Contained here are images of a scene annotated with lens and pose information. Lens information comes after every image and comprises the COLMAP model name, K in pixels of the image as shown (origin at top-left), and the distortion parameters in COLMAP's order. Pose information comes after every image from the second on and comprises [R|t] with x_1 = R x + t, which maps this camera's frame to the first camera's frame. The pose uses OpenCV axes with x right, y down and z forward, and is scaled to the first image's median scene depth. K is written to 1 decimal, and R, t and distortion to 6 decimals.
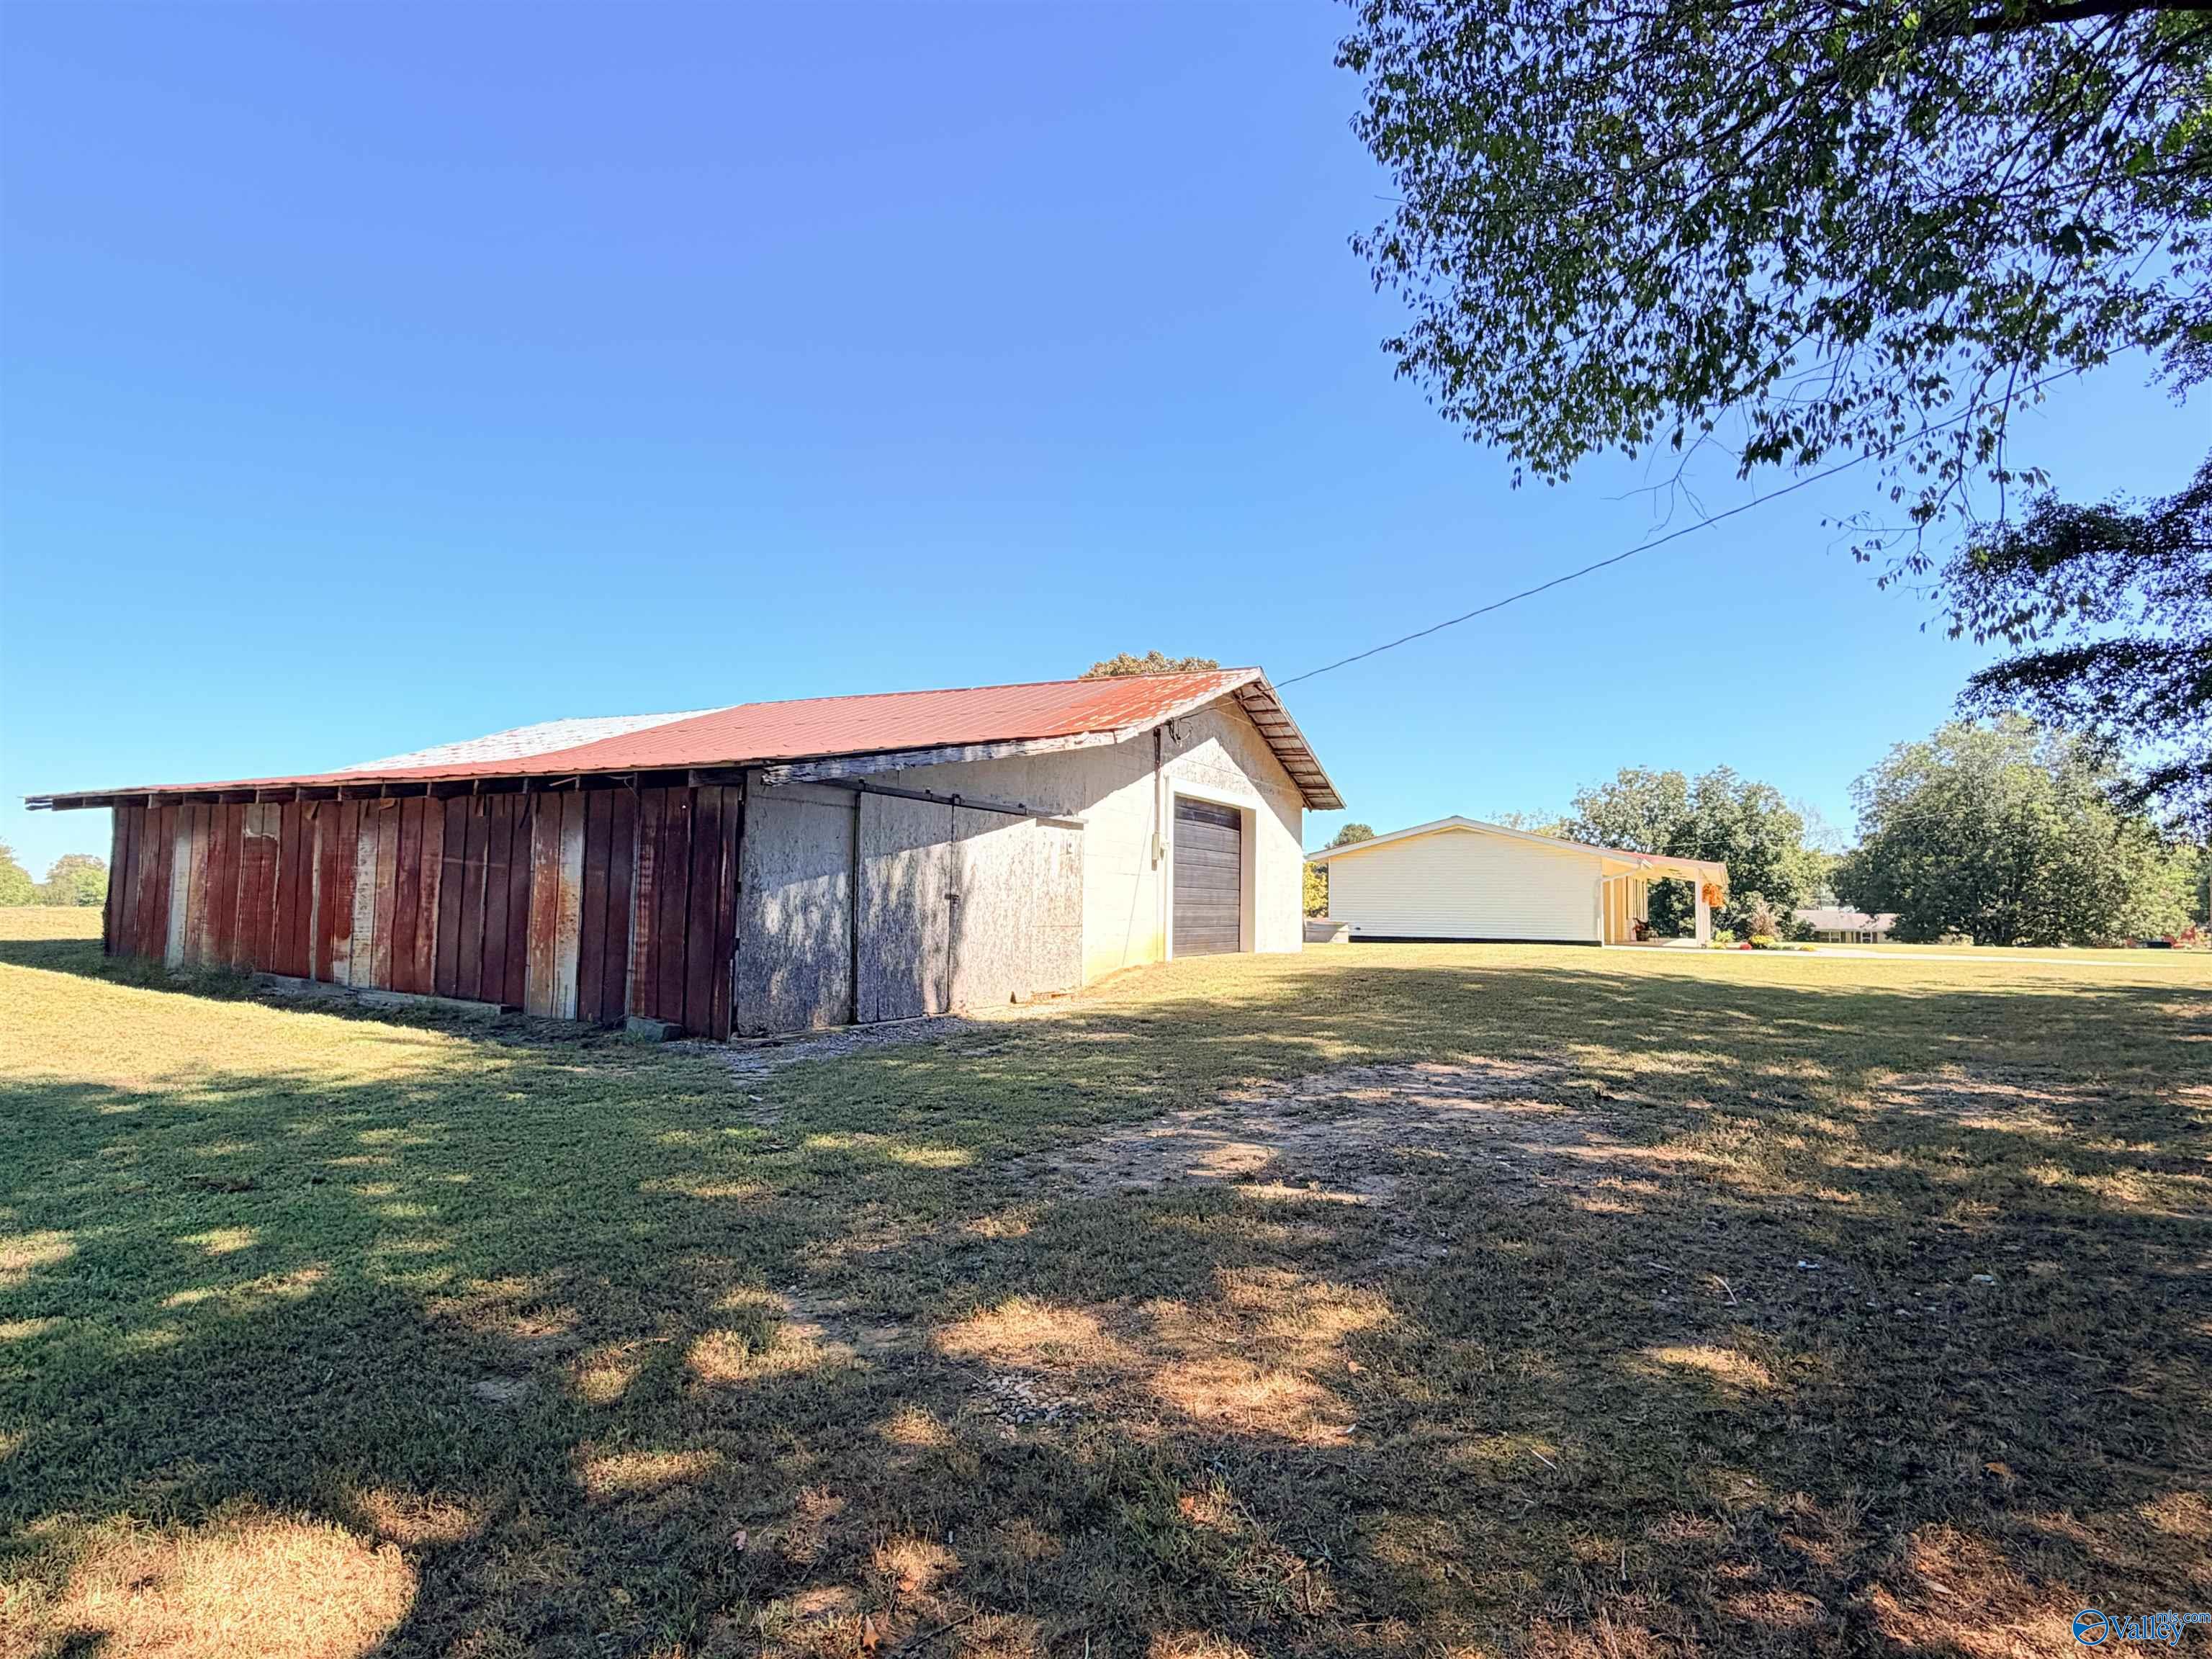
lens RADIAL K [[1236.0, 0, 1106.0], [0, 1236.0, 829.5], [0, 0, 1]] dist [-0.002271, -0.000155]
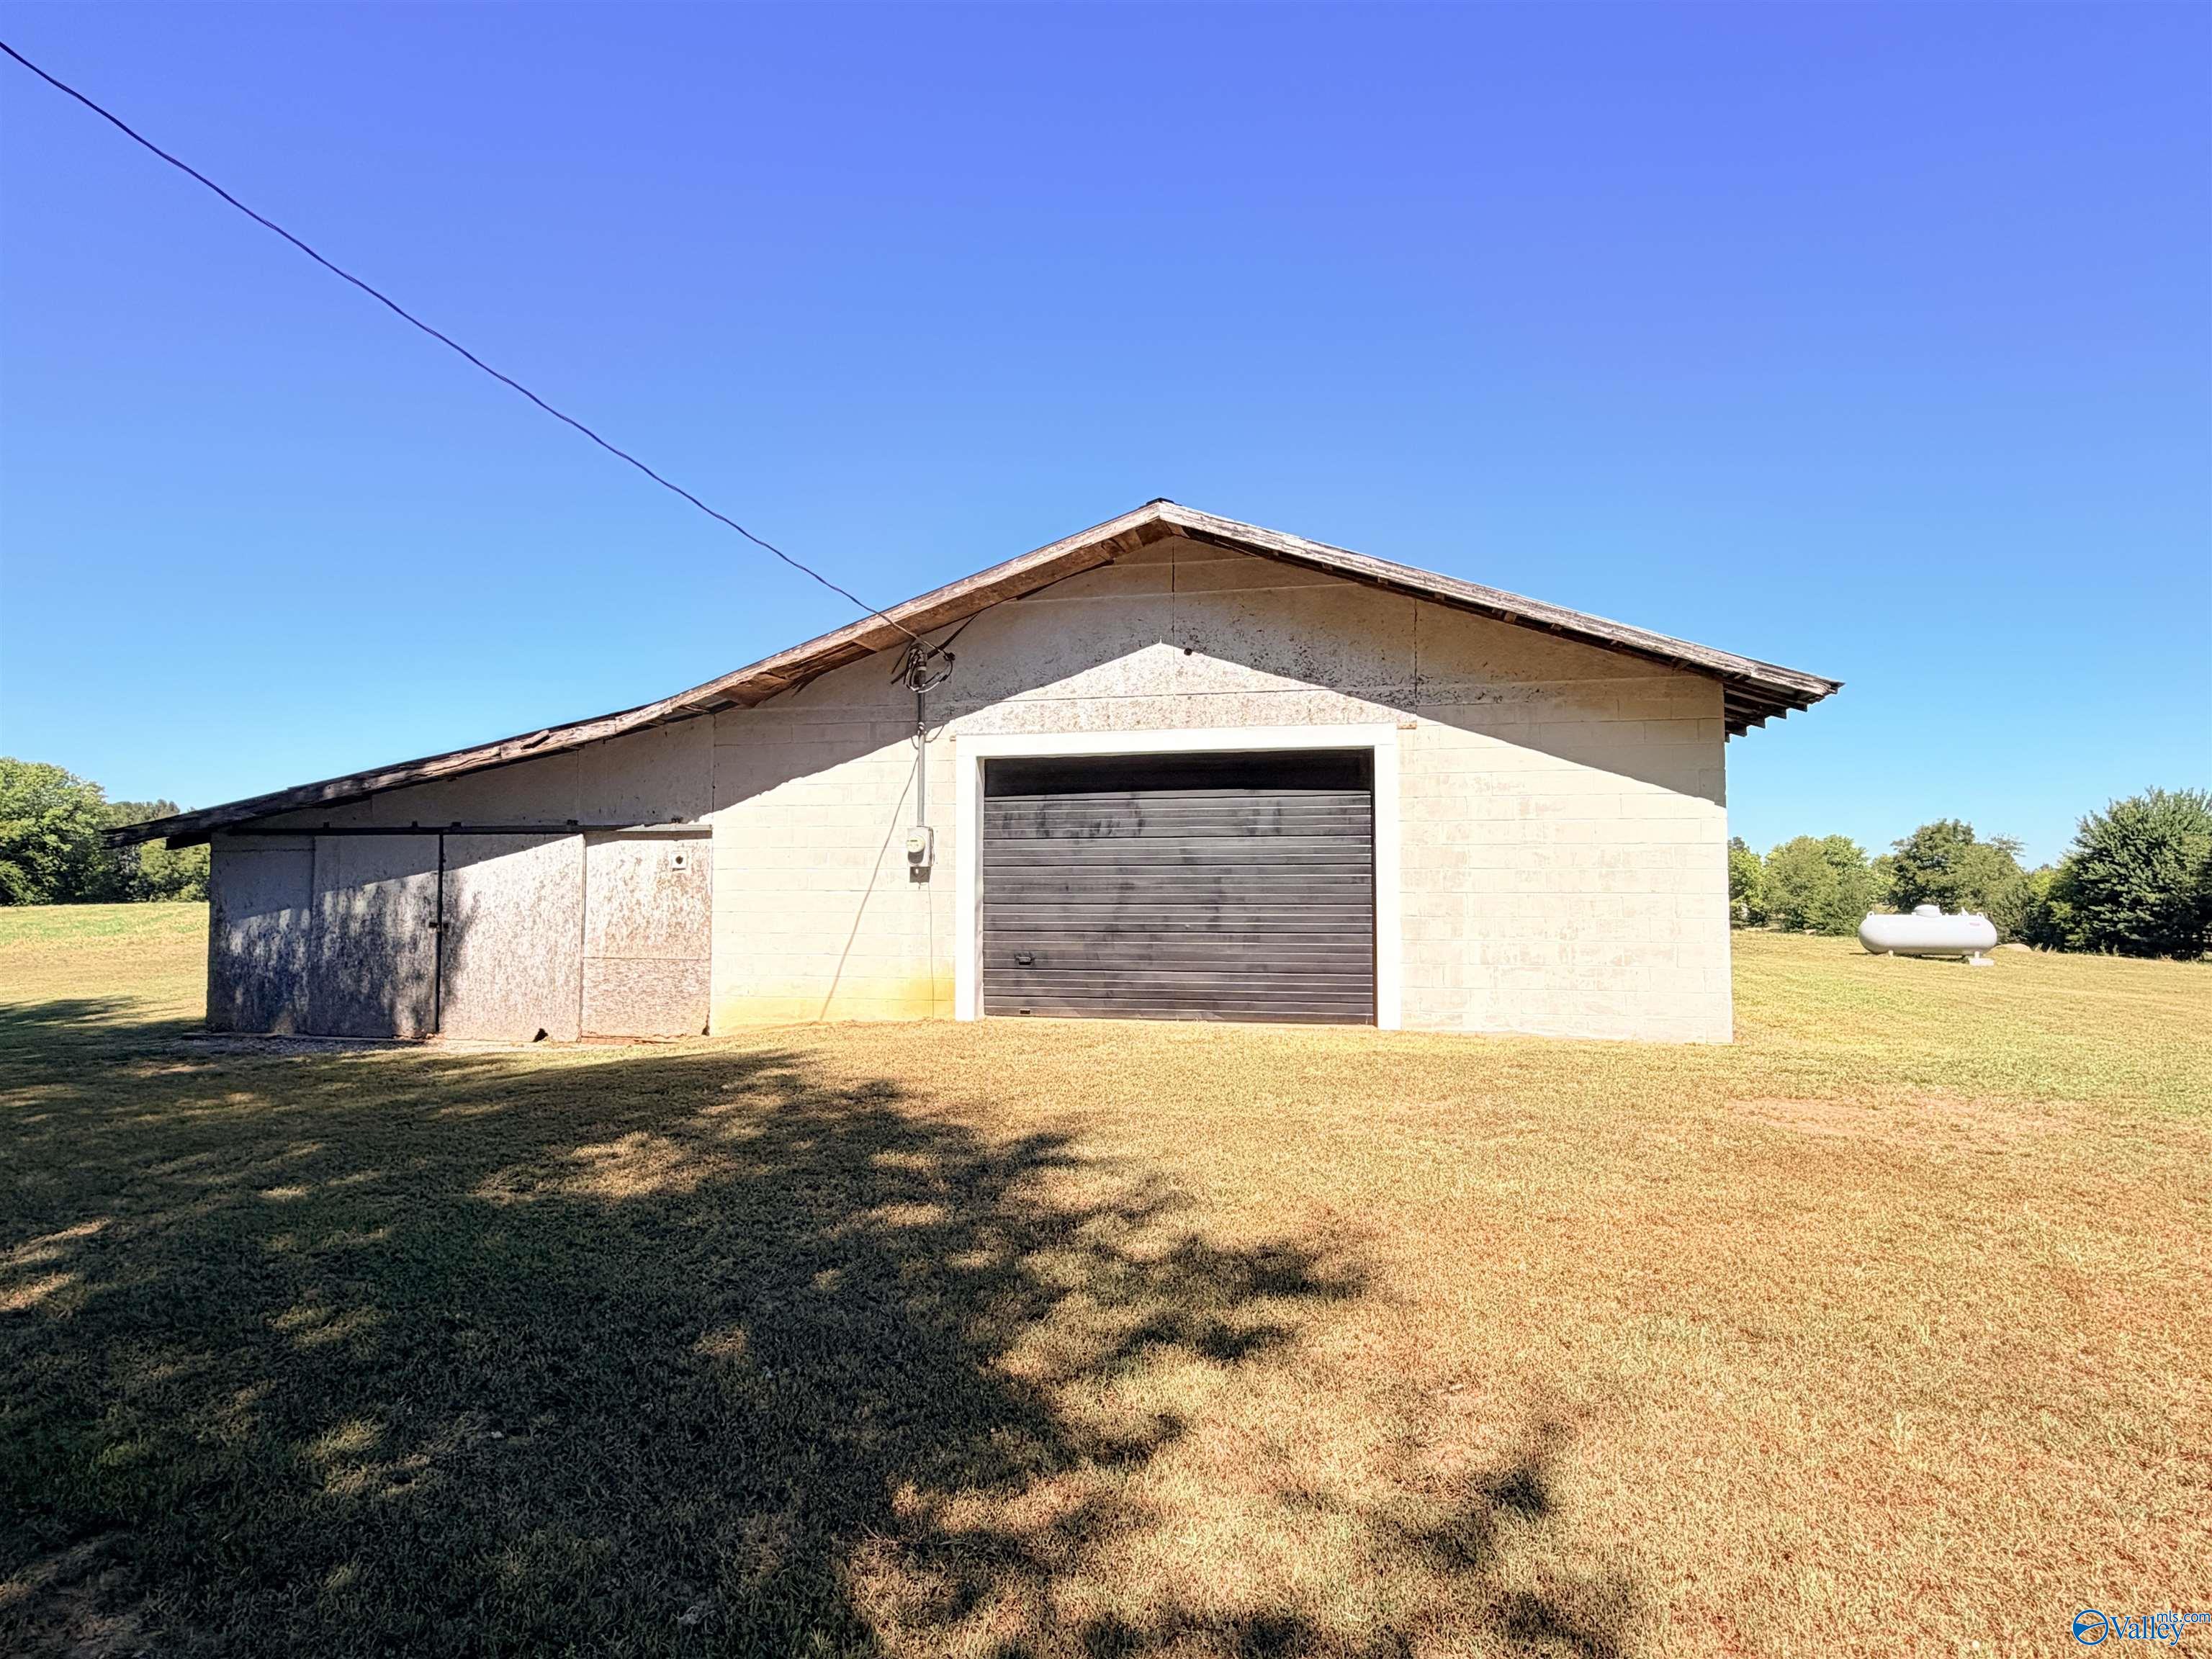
lens RADIAL K [[1236.0, 0, 1106.0], [0, 1236.0, 829.5], [0, 0, 1]] dist [-0.002271, -0.000155]
pose [[0.223576, -0.070365, -0.972143, 0.996105], [0.063840, 0.996306, -0.057432, 0.070009], [0.972594, -0.049222, 0.227242, 1.317330]]
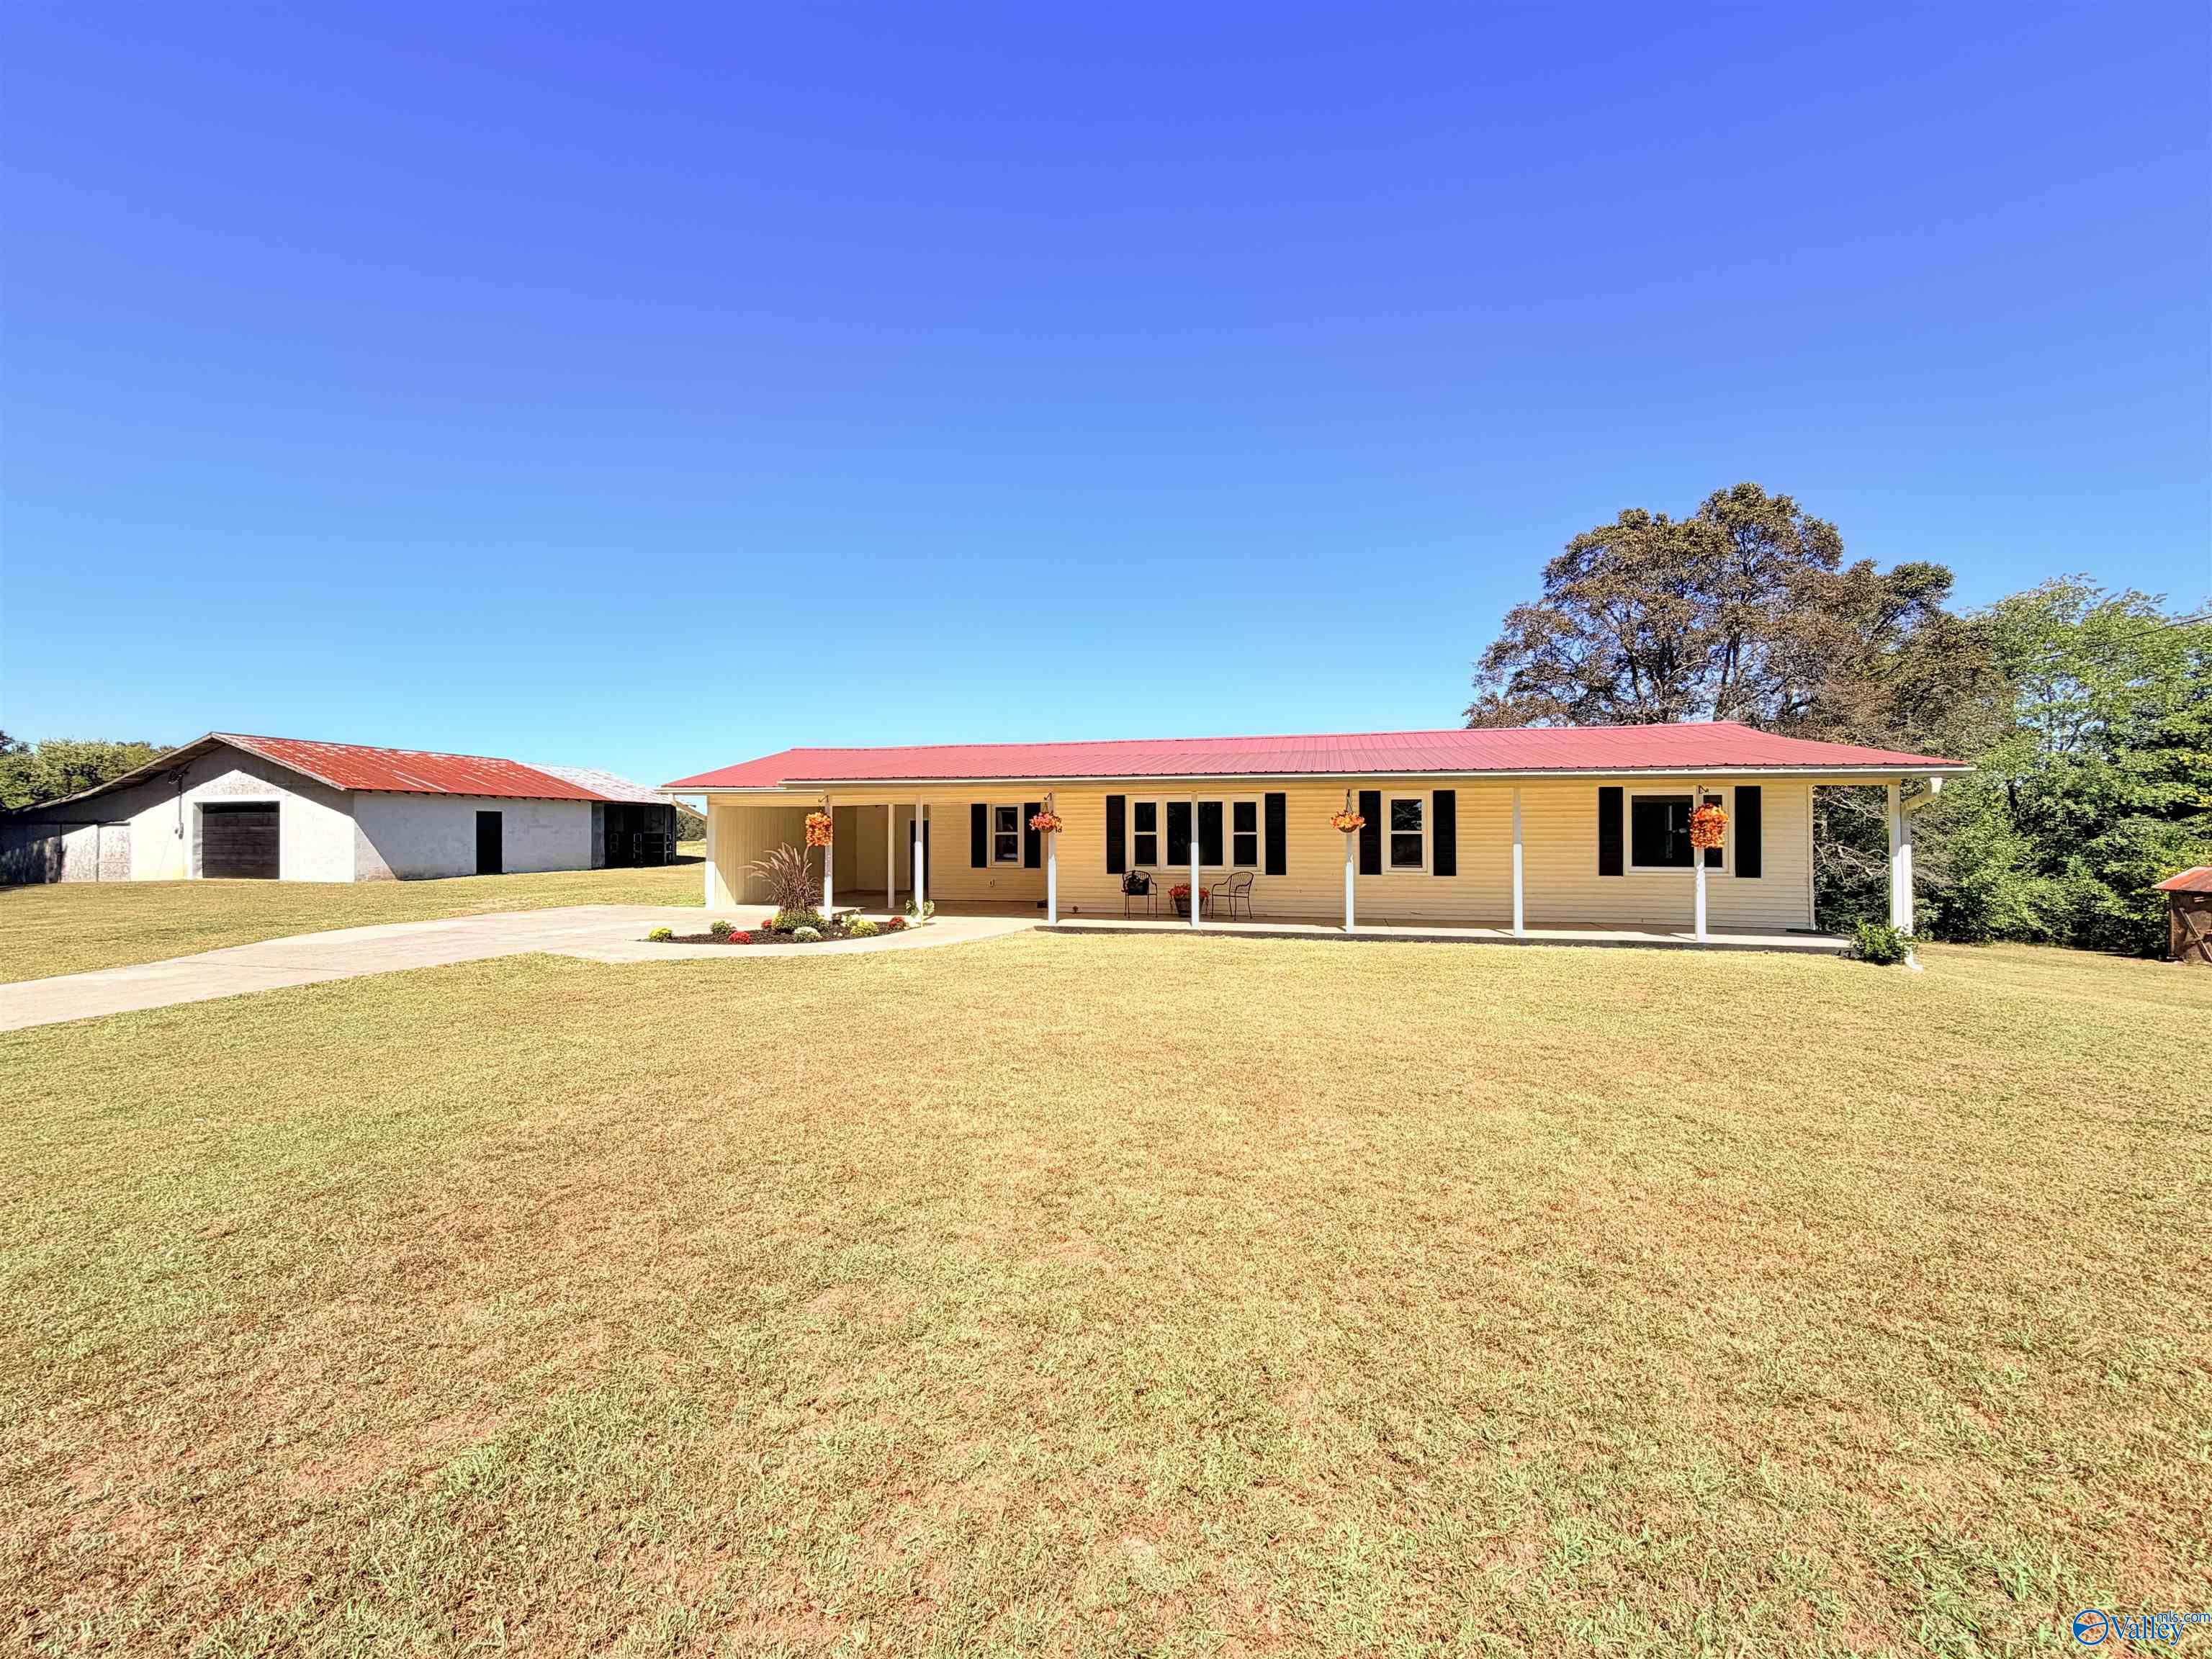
lens RADIAL K [[873.8, 0, 1106.0], [0, 873.8, 829.5], [0, 0, 1]] dist [0.000753, -0.000092]
pose [[0.262517, -0.028463, -0.964507, 2.742084], [0.067220, 0.997676, -0.011146, 0.200188], [0.962583, -0.061909, 0.263821, 3.004942]]
